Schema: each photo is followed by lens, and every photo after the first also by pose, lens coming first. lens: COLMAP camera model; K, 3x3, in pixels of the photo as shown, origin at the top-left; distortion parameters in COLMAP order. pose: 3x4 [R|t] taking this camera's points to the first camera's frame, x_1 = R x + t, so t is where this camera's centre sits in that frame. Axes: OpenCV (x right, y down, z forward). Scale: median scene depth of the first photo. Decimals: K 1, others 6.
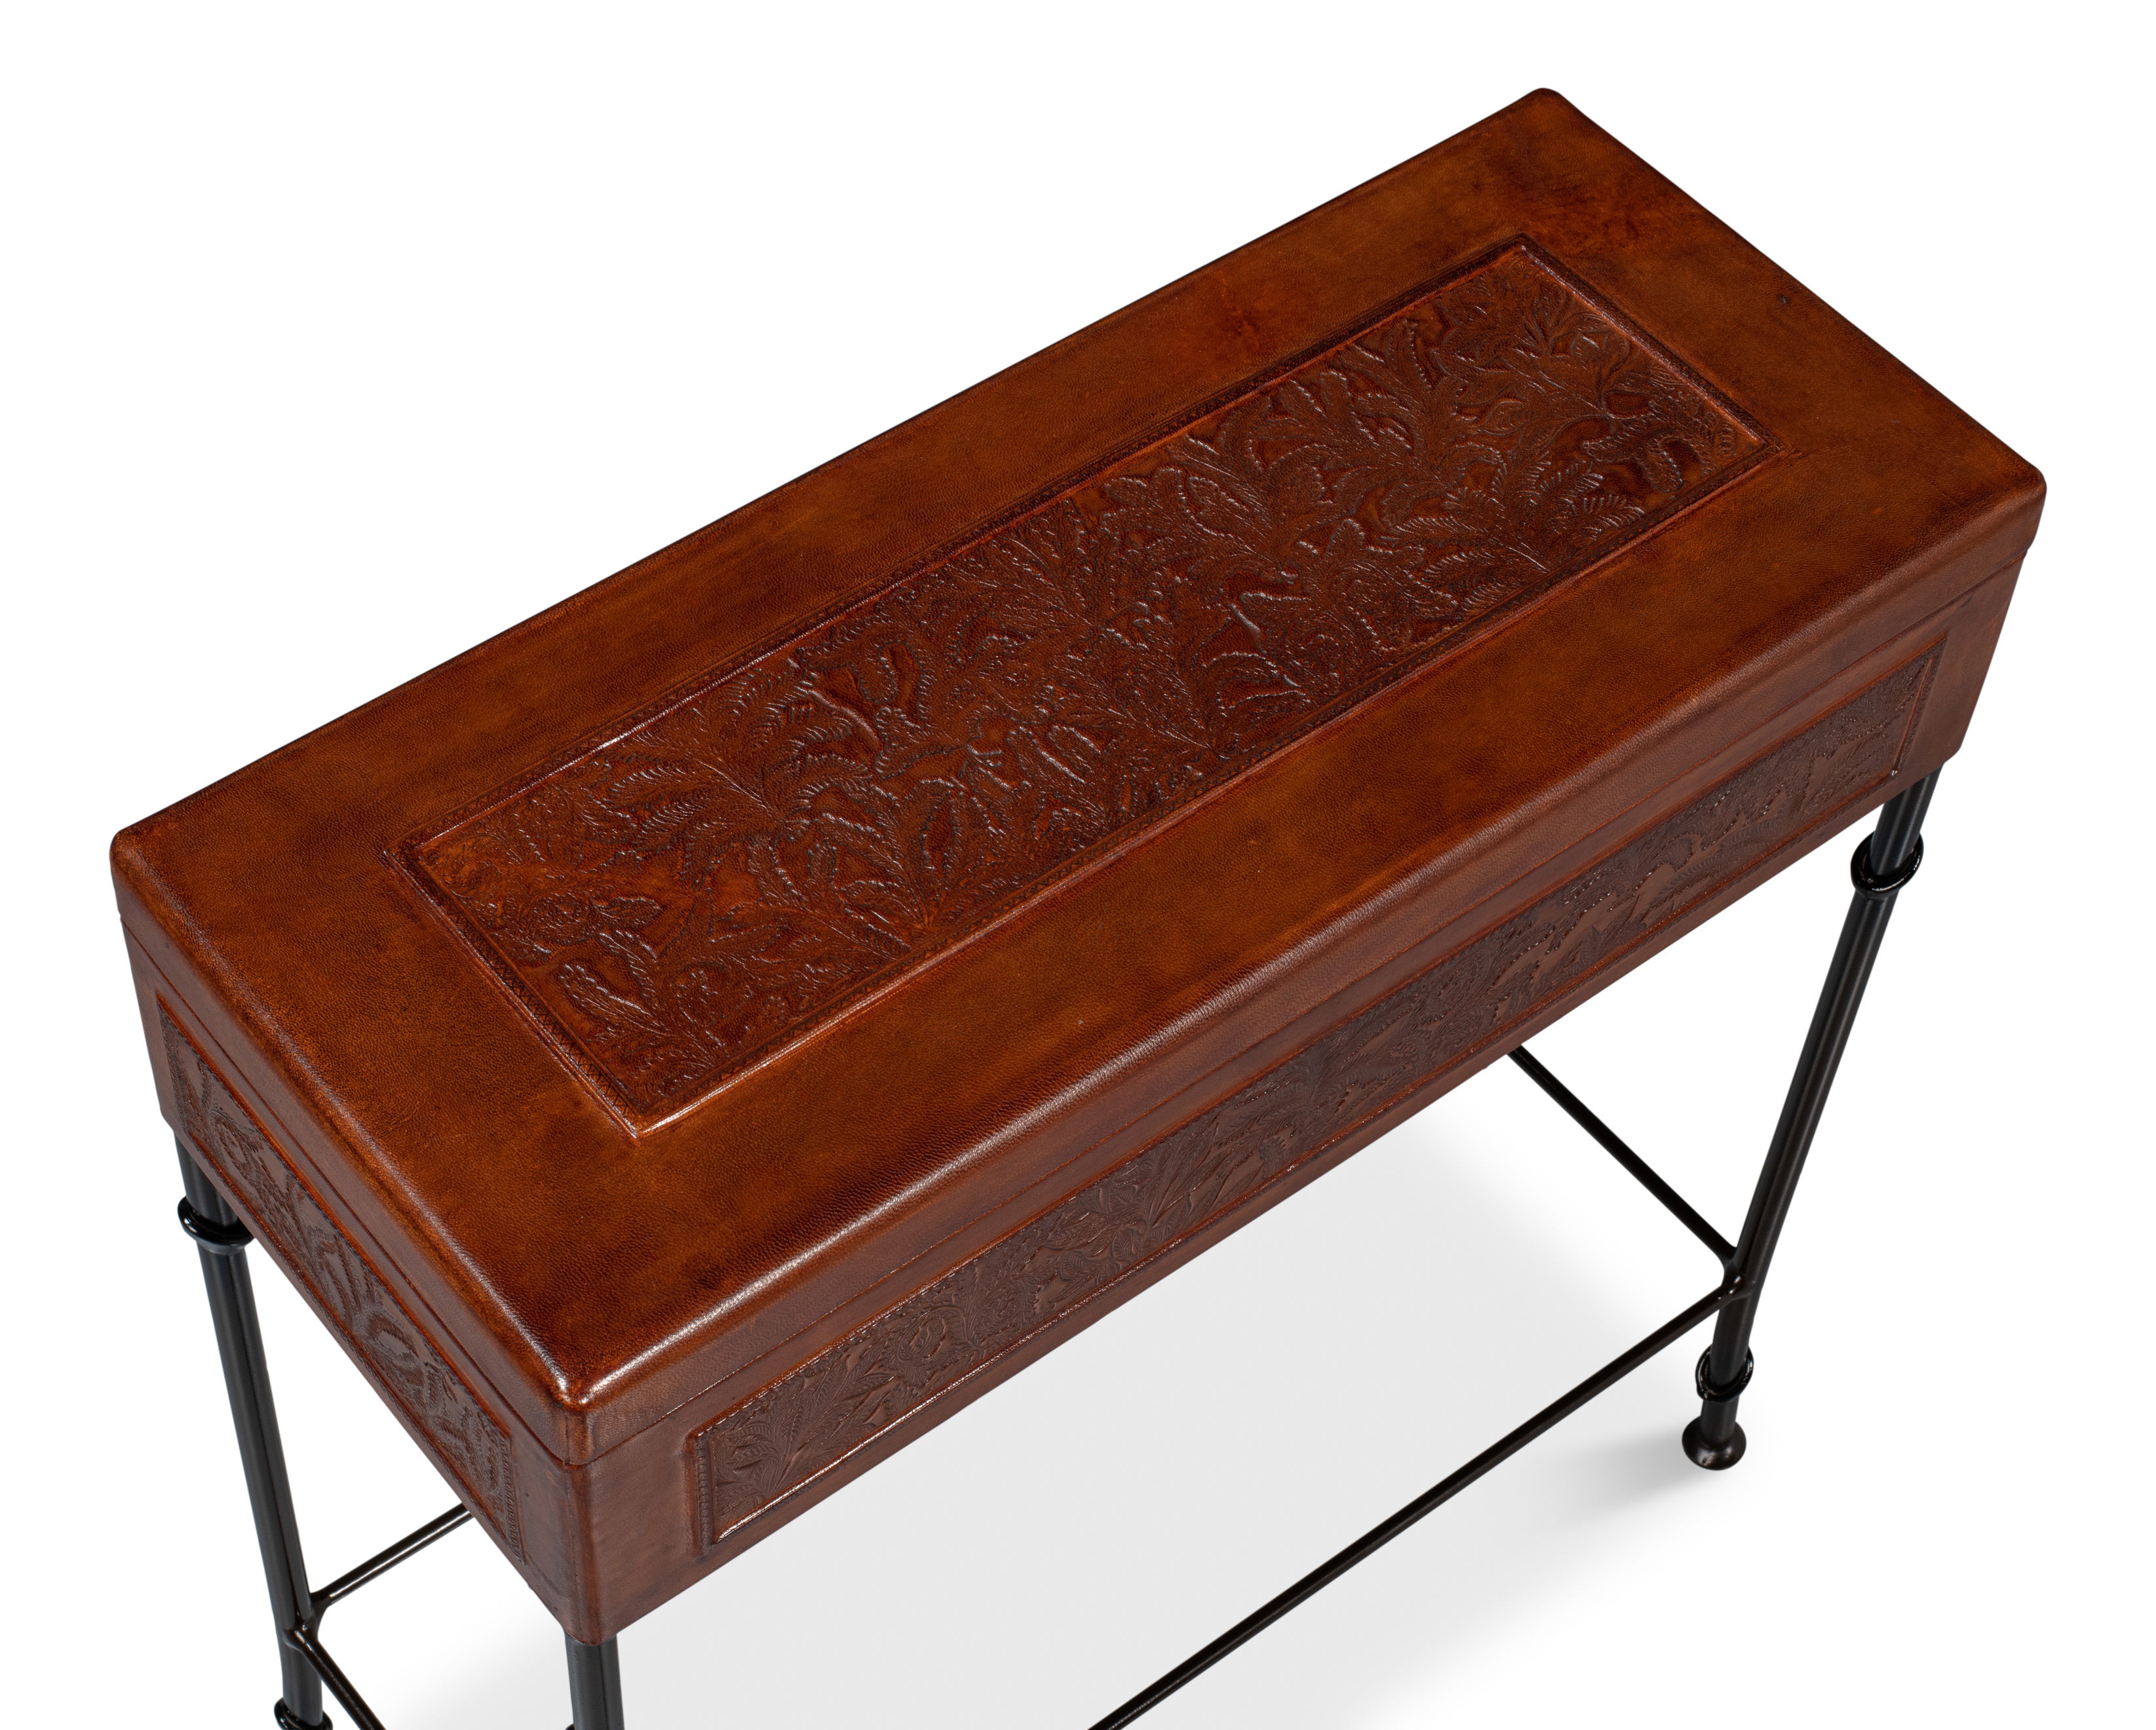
lens RADIAL K [[3975.8, 0, 1012.8], [0, 3975.8, 866.0], [0, 0, 1]] dist [-0.112435, -0.148715]
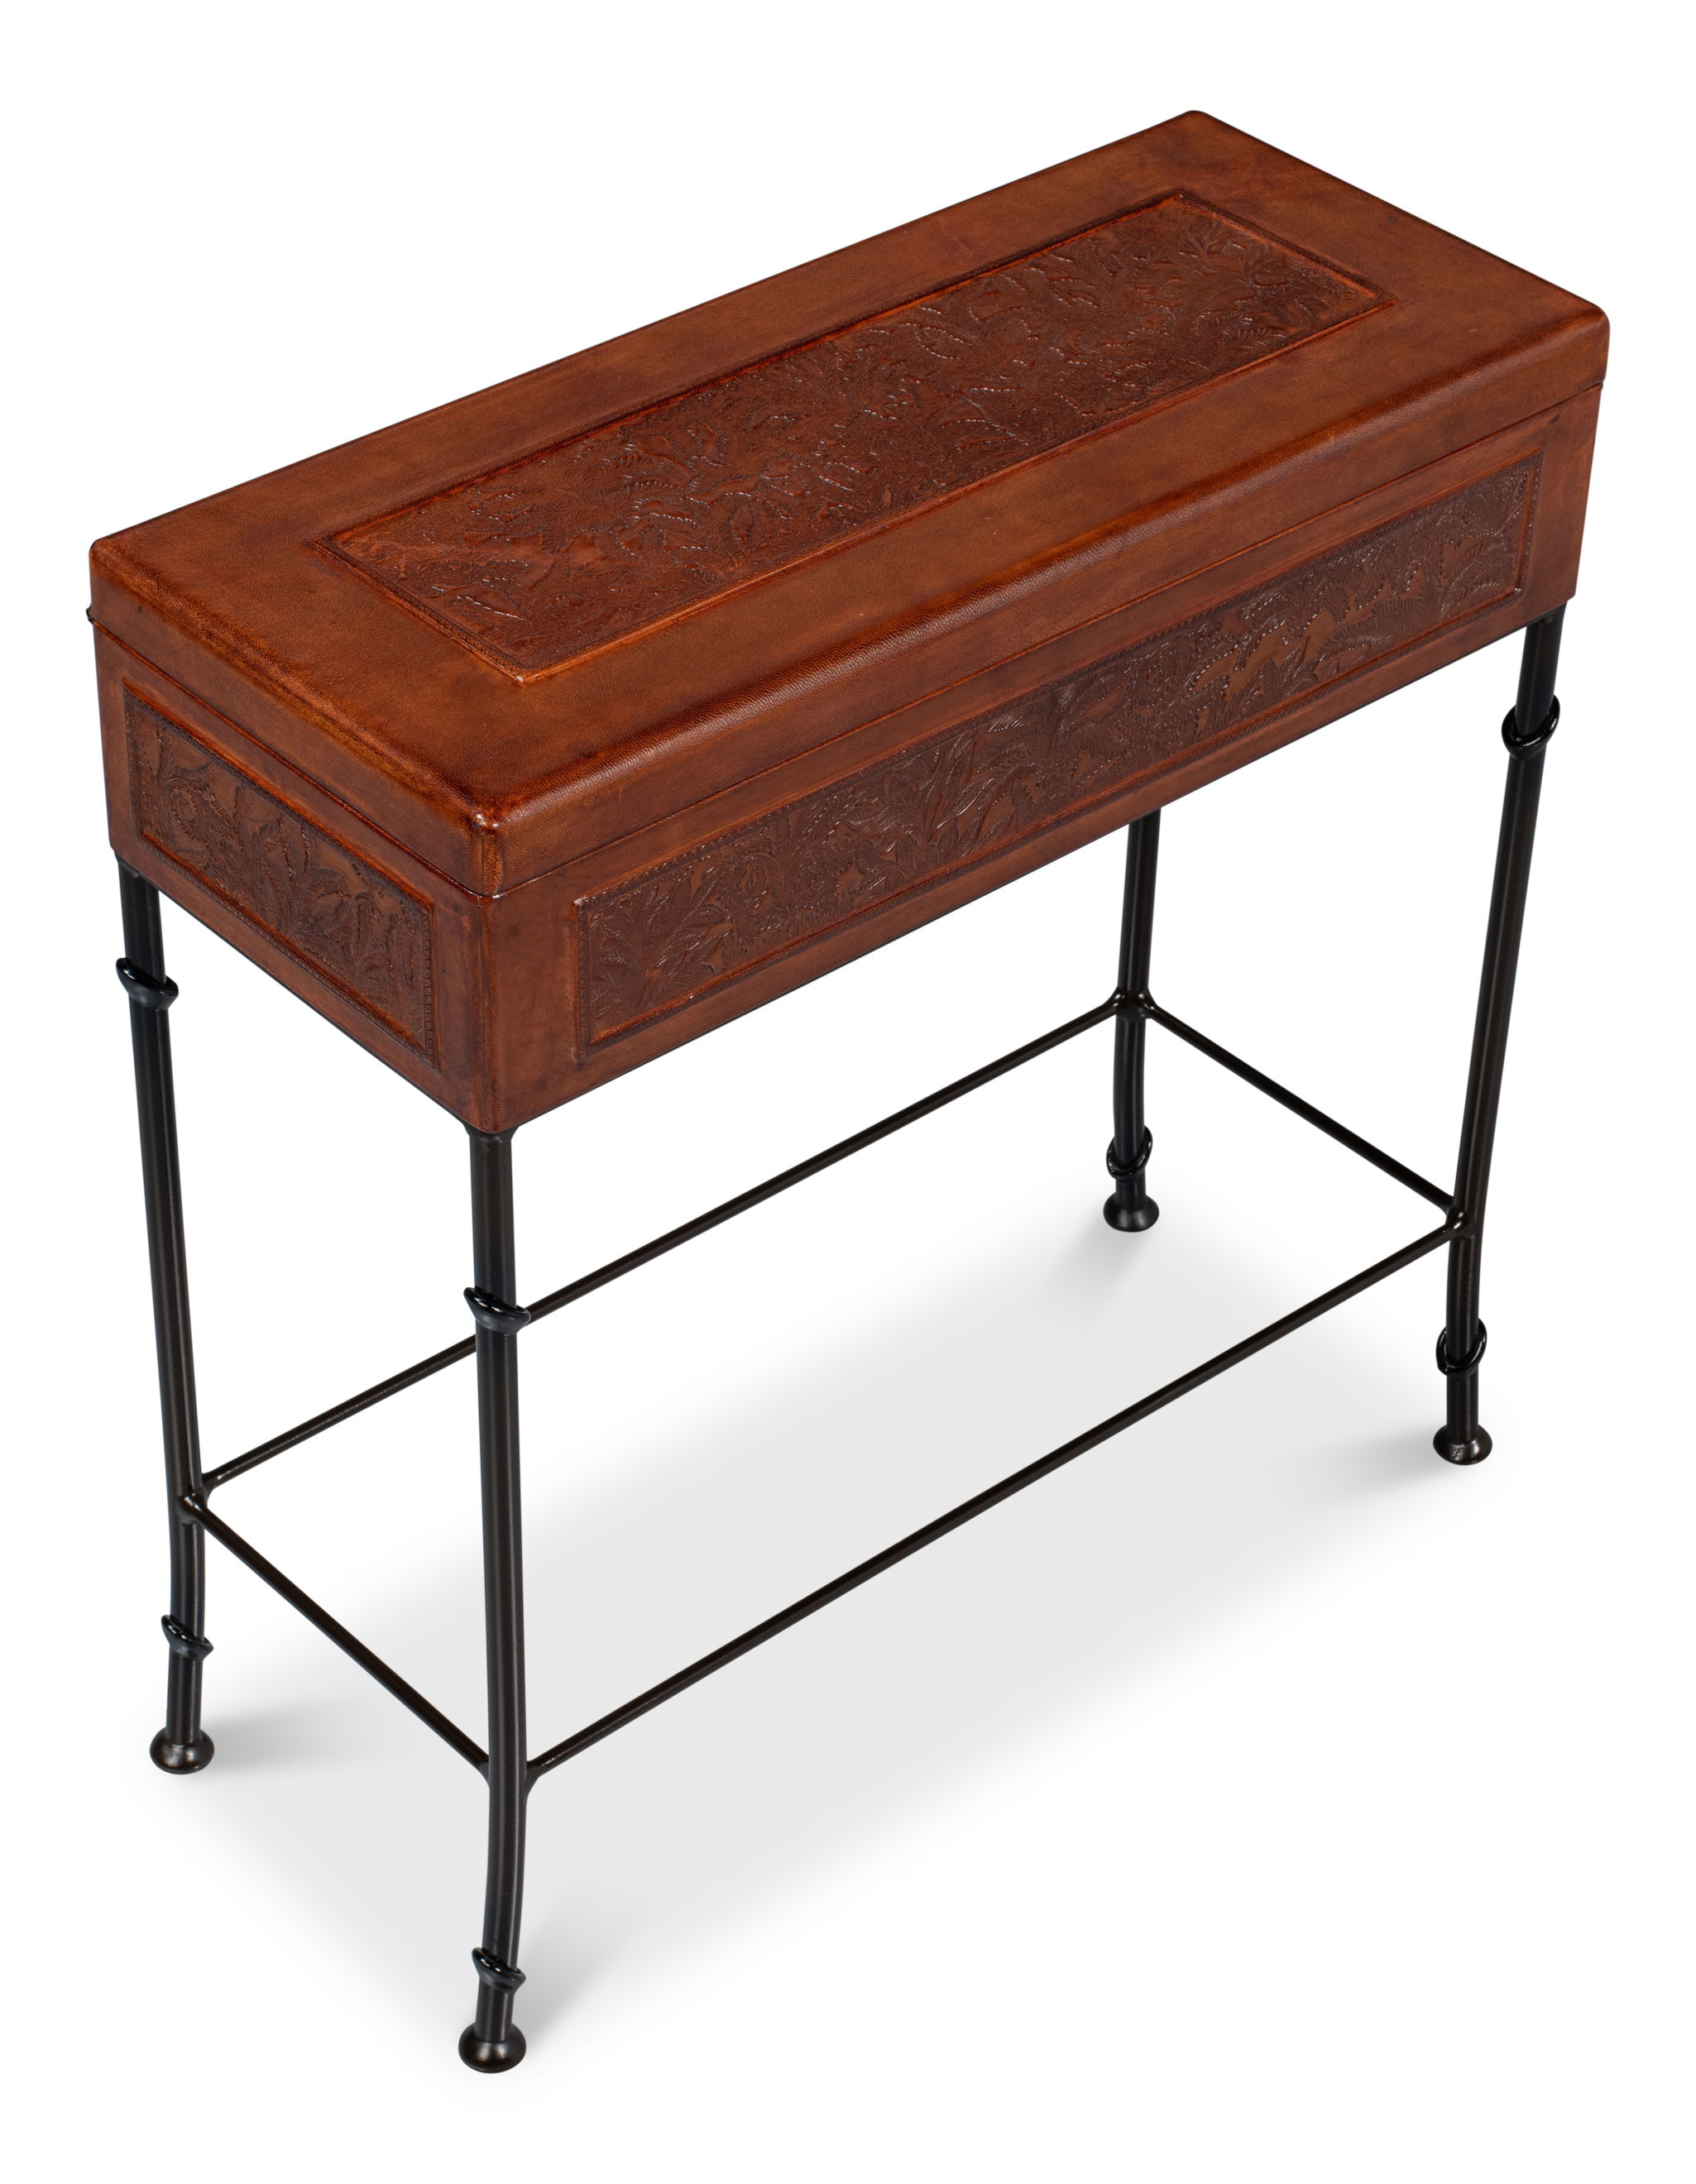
lens RADIAL K [[4862.6, 0, 848.0], [0, 4862.6, 1092.0], [0, 0, 1]] dist [-0.072243, -0.442424]
pose [[0.998310, -0.047759, 0.033115, -0.041365], [0.054262, 0.970042, -0.236801, 0.495082], [-0.020814, 0.238198, 0.970994, -0.429990]]
